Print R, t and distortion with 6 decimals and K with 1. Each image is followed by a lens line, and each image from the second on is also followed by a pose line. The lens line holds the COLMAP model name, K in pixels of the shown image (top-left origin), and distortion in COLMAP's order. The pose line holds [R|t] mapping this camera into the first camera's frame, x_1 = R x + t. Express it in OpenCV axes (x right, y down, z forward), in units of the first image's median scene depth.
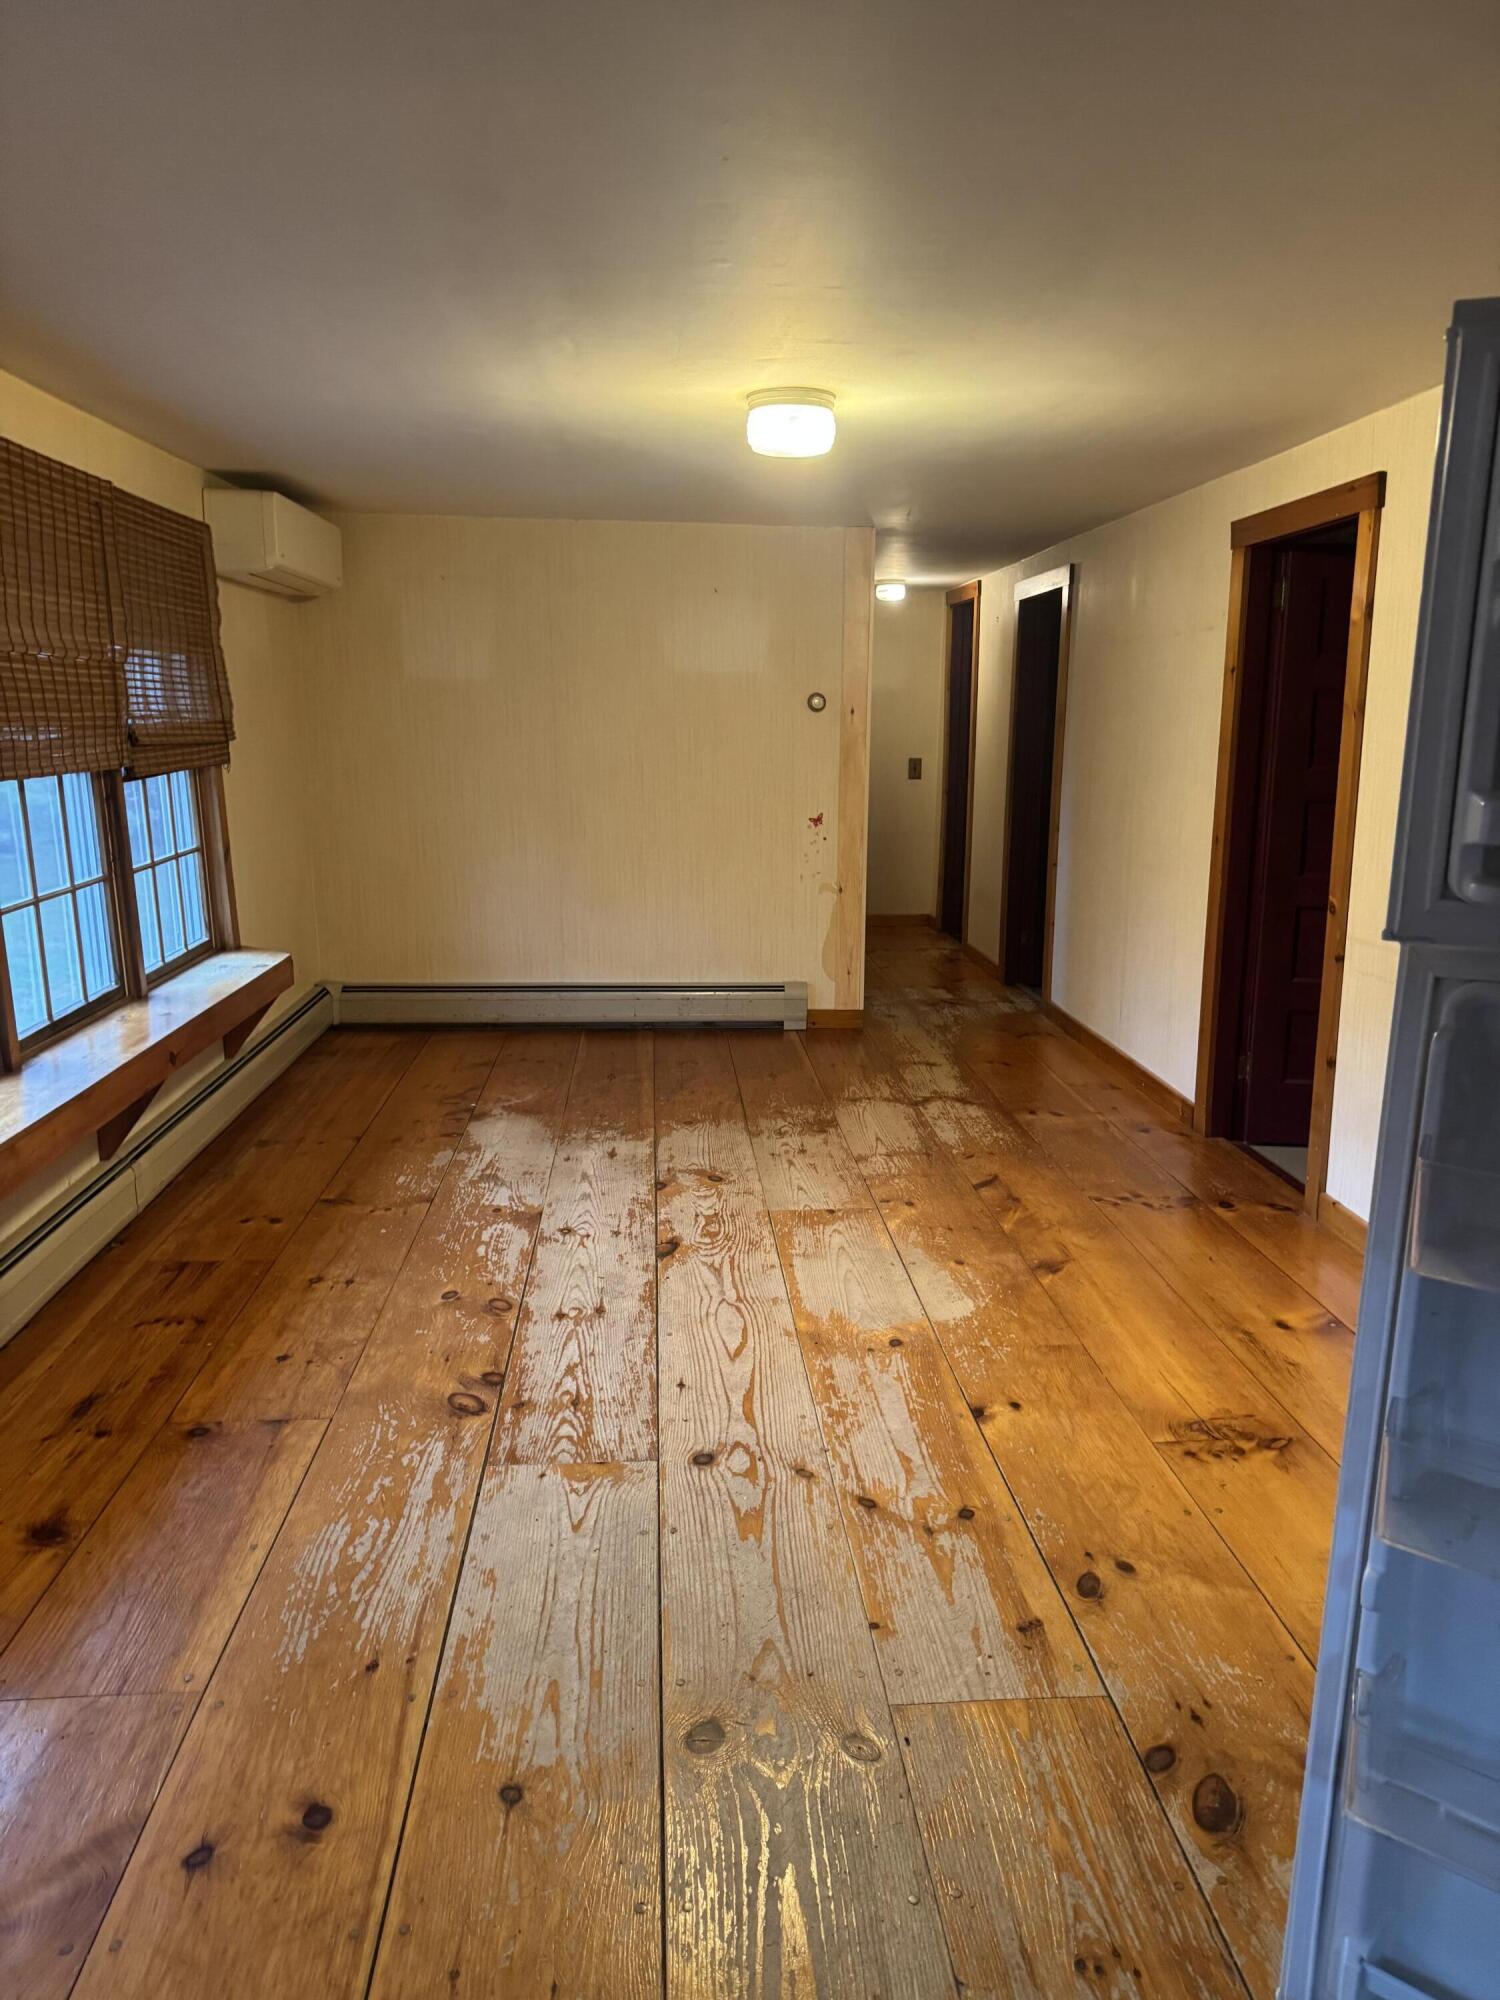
lens RADIAL K [[1404.3, 0, 749.4], [0, 1404.3, 1010.5], [0, 0, 1]] dist [0.104355, -0.185000]
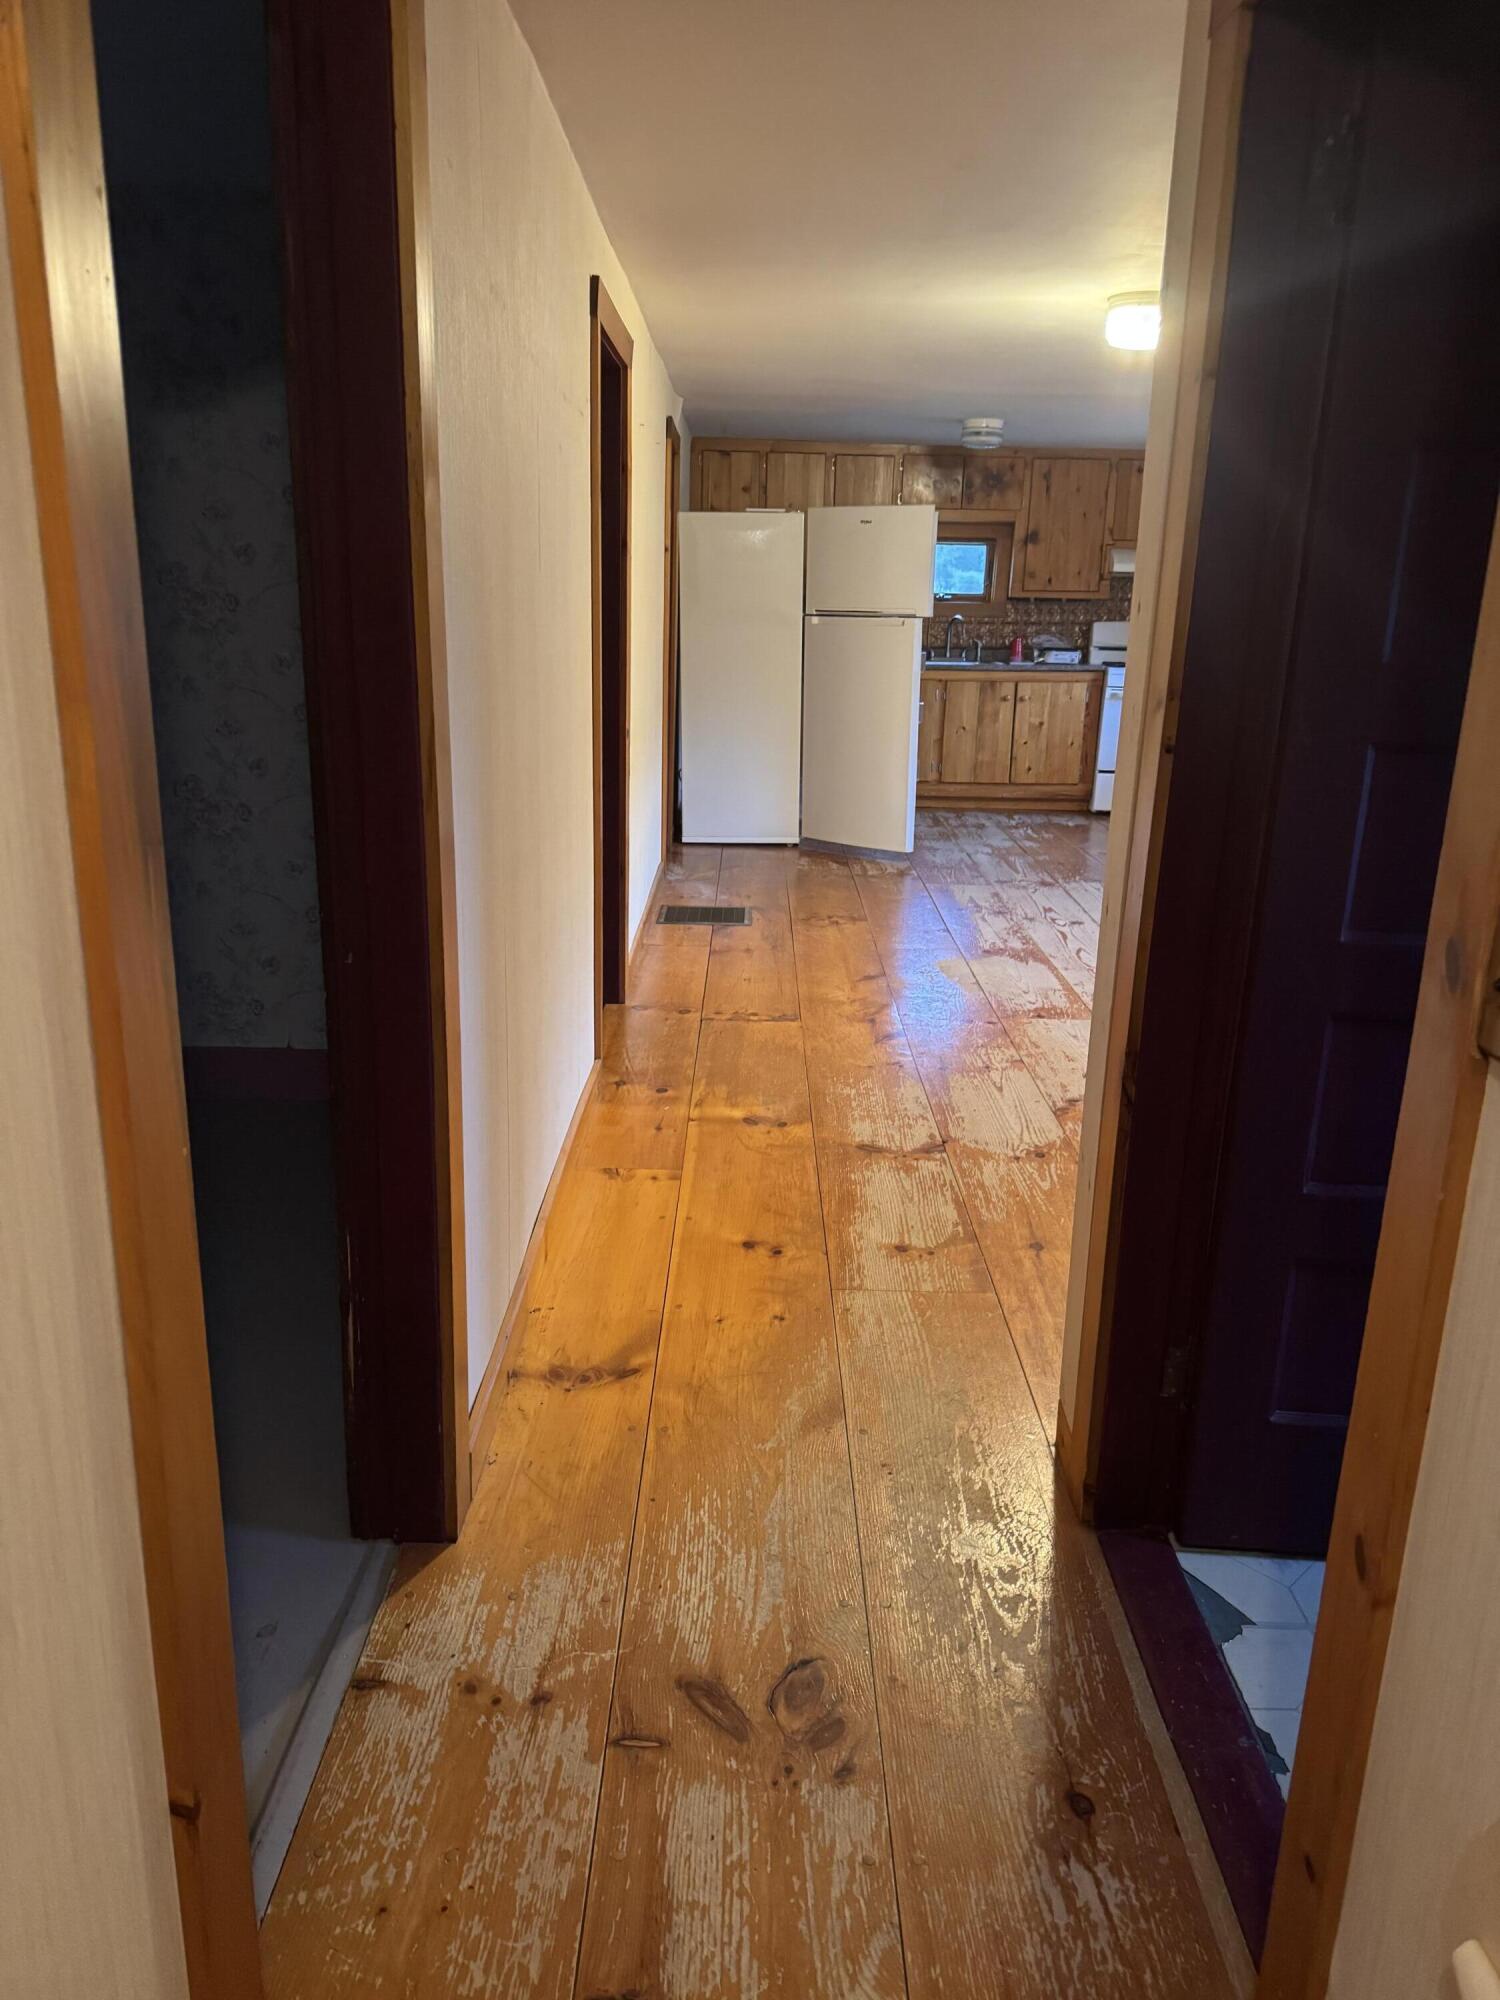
lens RADIAL K [[1404.3, 0, 749.4], [0, 1404.3, 1010.5], [0, 0, 1]] dist [0.104355, -0.185000]
pose [[-0.996958, -0.048106, 0.061325, 0.274316], [-0.013547, 0.881777, 0.471471, -0.485548], [-0.076756, 0.469206, -0.879747, 2.487904]]
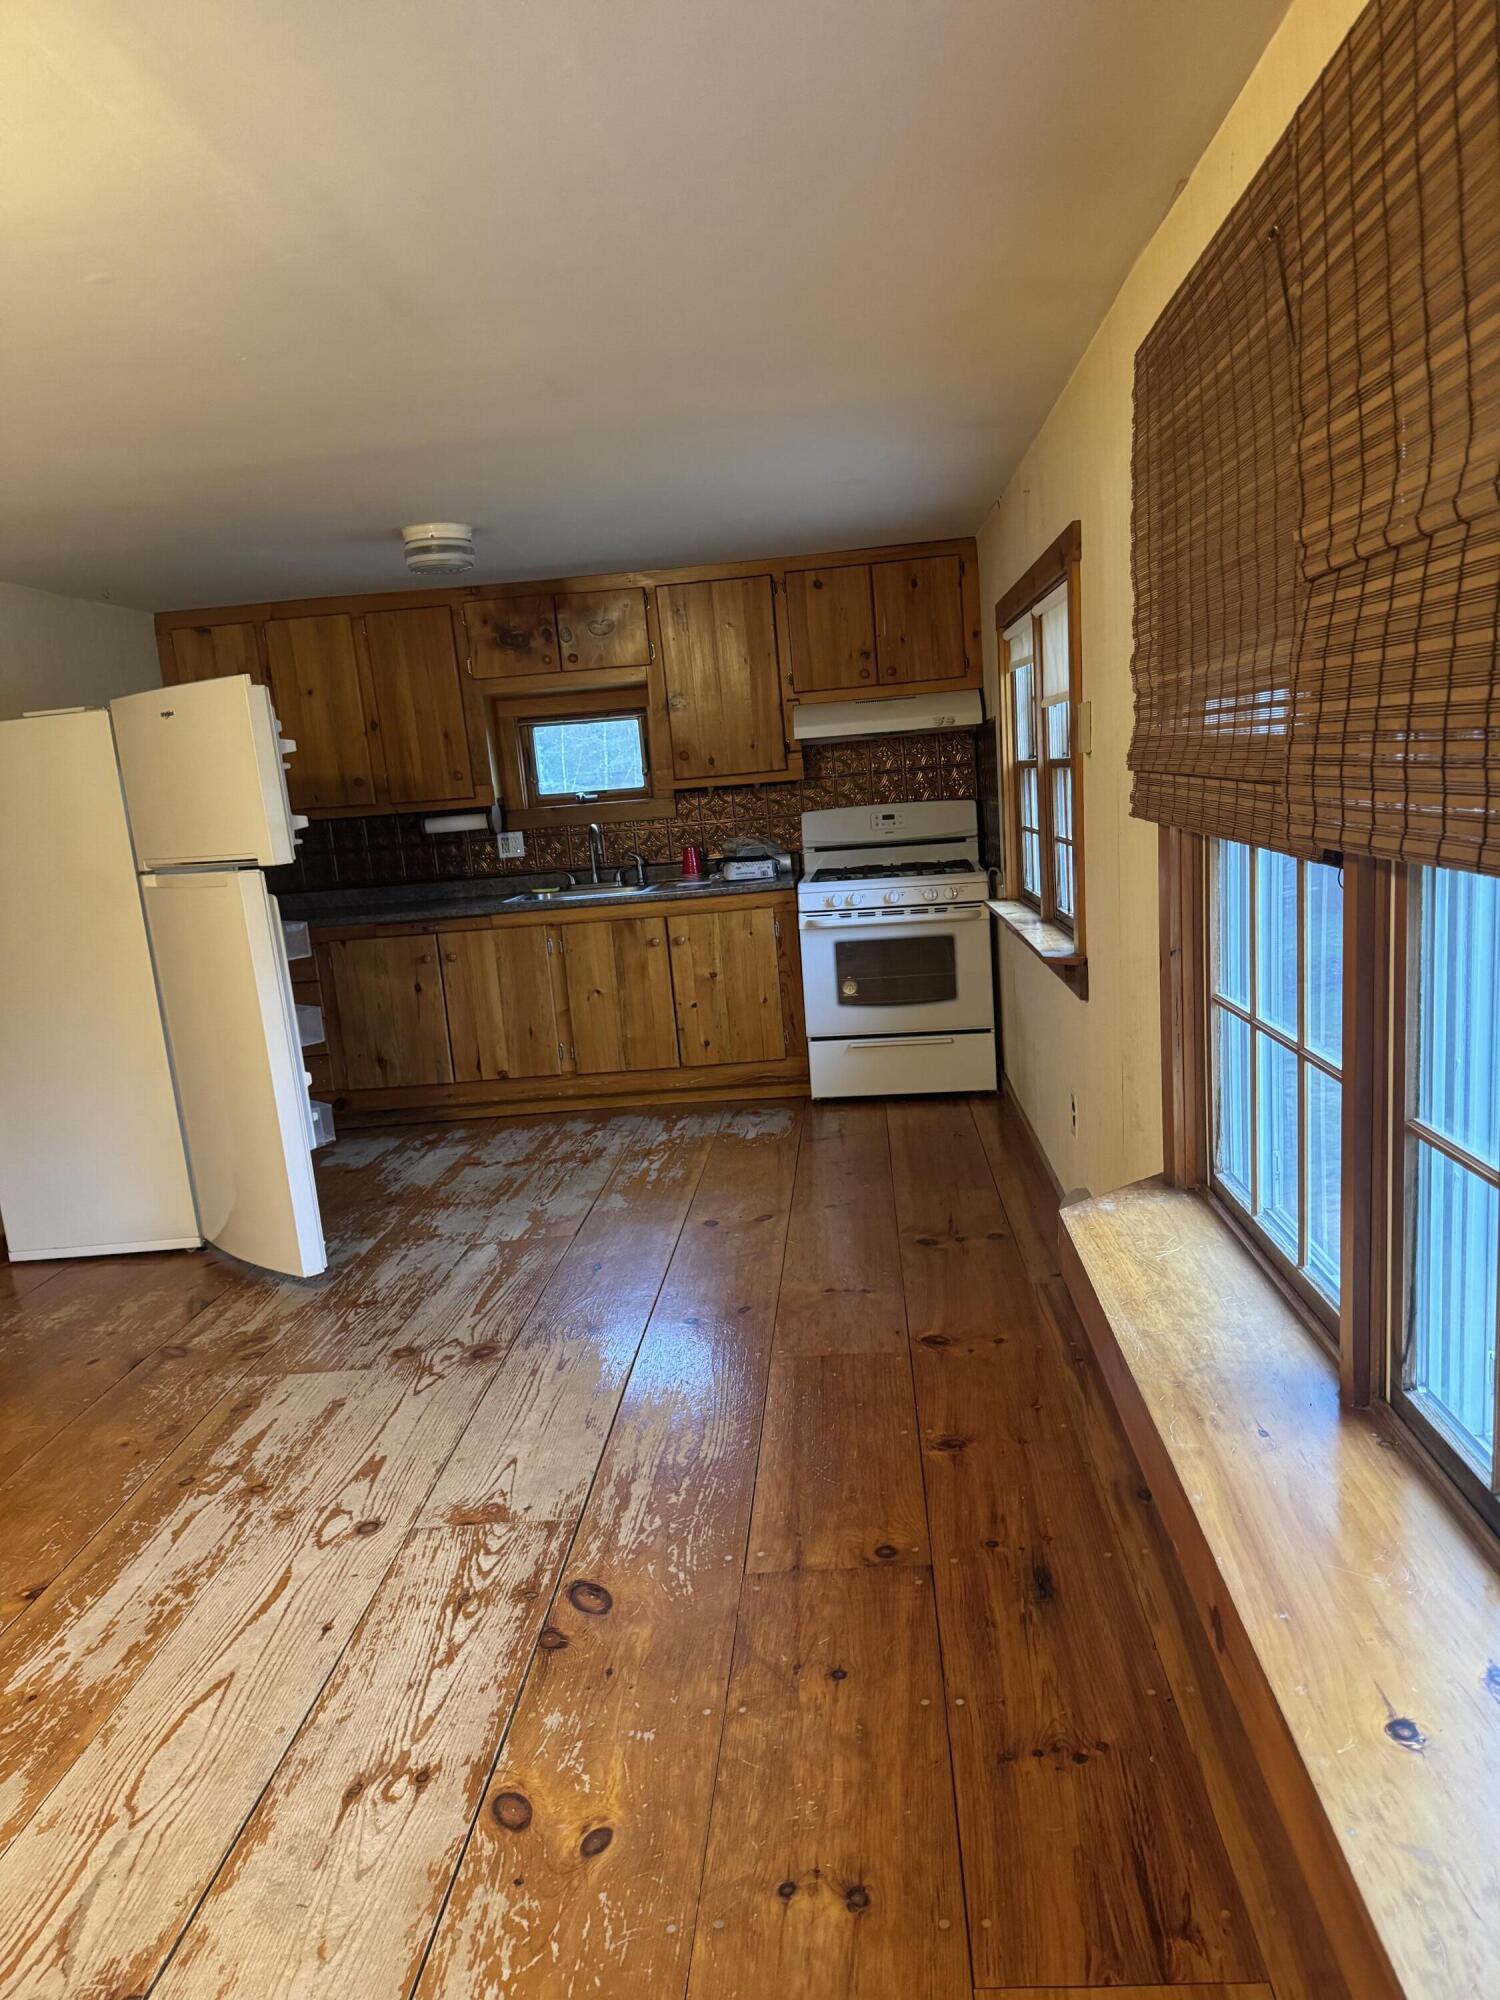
lens RADIAL K [[1404.3, 0, 749.4], [0, 1404.3, 1010.5], [0, 0, 1]] dist [0.104355, -0.185000]
pose [[-0.987286, 0.051150, 0.150502, -0.383976], [0.103658, 0.924971, 0.365628, -0.296234], [-0.120508, 0.376580, -0.918513, 1.436388]]
